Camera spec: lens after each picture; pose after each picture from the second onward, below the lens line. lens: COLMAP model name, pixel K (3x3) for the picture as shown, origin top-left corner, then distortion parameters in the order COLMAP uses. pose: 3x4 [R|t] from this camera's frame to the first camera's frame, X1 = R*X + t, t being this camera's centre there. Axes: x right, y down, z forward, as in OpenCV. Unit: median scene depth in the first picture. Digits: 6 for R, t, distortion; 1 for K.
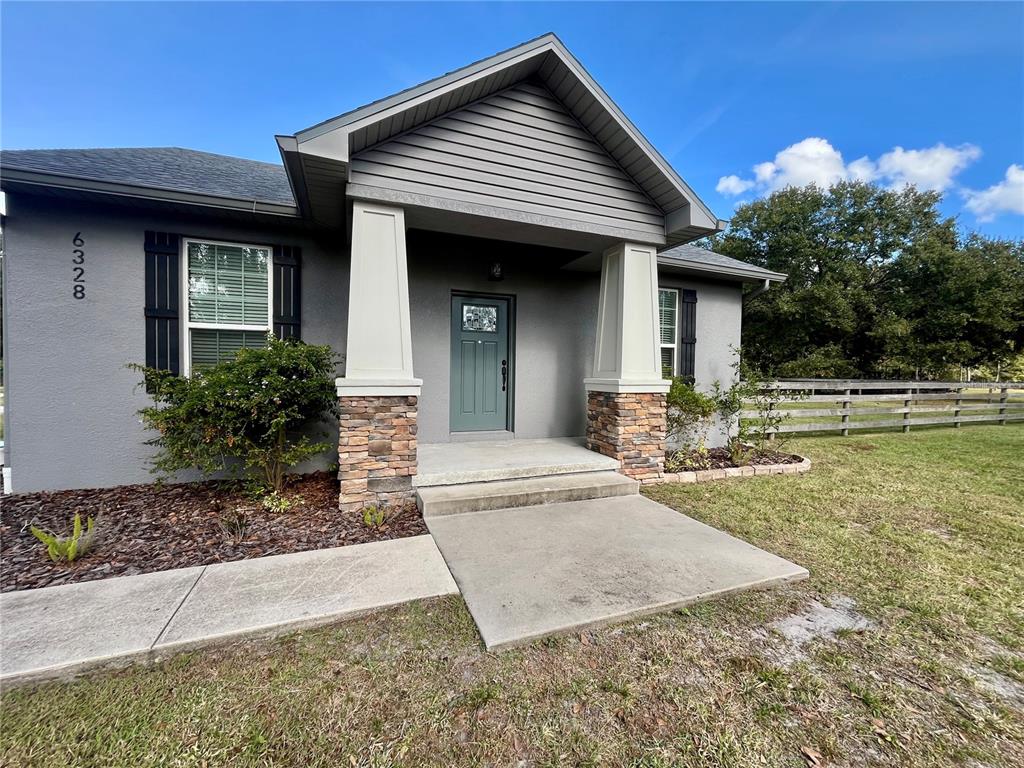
lens RADIAL K [[414.3, 0, 509.3], [0, 414.3, 383.5], [0, 0, 1]] dist [-0.002836, 0.000282]
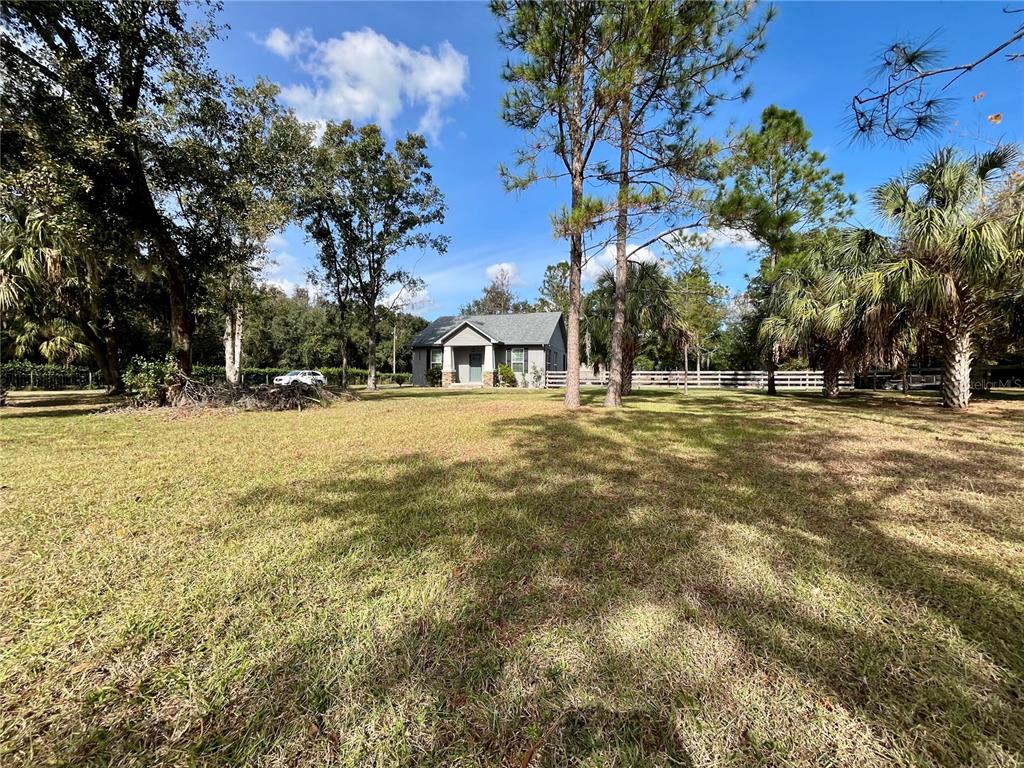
lens RADIAL K [[414.3, 0, 509.3], [0, 414.3, 383.5], [0, 0, 1]] dist [-0.002836, 0.000282]
pose [[0.804850, -0.004435, -0.593462, 4.183056], [-0.012448, 0.999626, -0.024352, 0.336302], [0.593348, 0.026987, 0.804494, -3.597486]]
